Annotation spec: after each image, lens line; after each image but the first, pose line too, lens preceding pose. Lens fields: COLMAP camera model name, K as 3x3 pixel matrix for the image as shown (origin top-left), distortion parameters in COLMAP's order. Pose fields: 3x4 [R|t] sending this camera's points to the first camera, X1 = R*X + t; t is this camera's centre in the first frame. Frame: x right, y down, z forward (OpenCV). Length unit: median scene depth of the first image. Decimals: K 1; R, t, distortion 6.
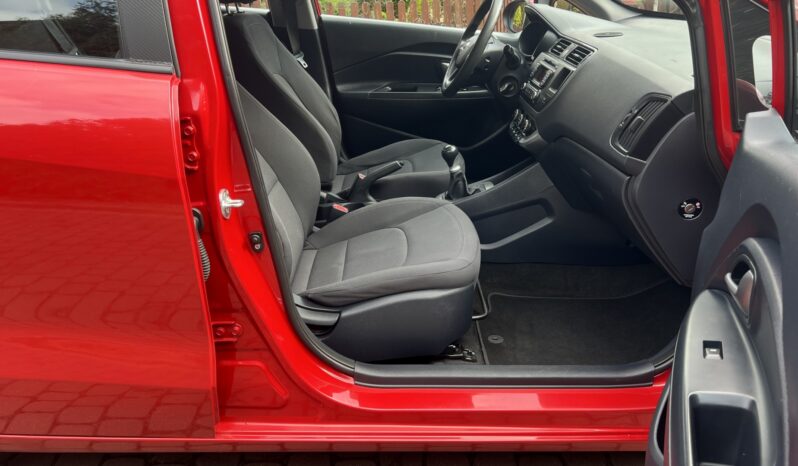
lens RADIAL K [[615.5, 0, 374.6], [0, 615.5, 233.9], [0, 0, 1]] dist [0.136016, -0.260752]
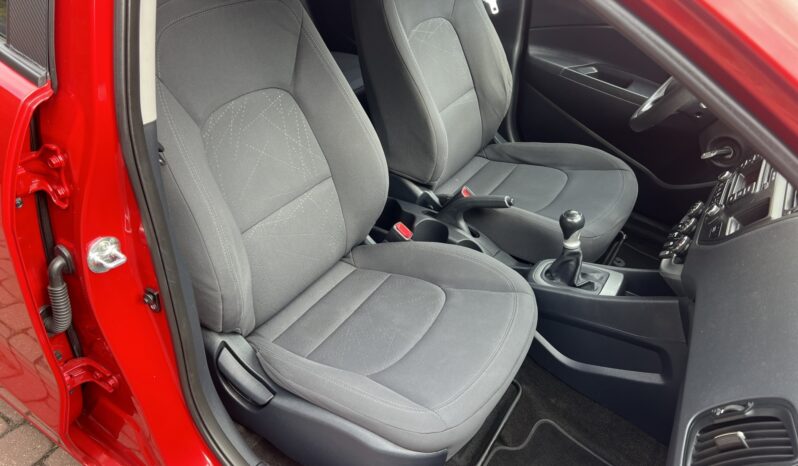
lens RADIAL K [[615.5, 0, 374.6], [0, 615.5, 233.9], [0, 0, 1]] dist [0.136016, -0.260752]
pose [[0.852694, 0.417780, -0.313643, 0.152908], [-0.345378, 0.901279, 0.261552, -0.219031], [0.391951, -0.114698, 0.912808, 0.249872]]
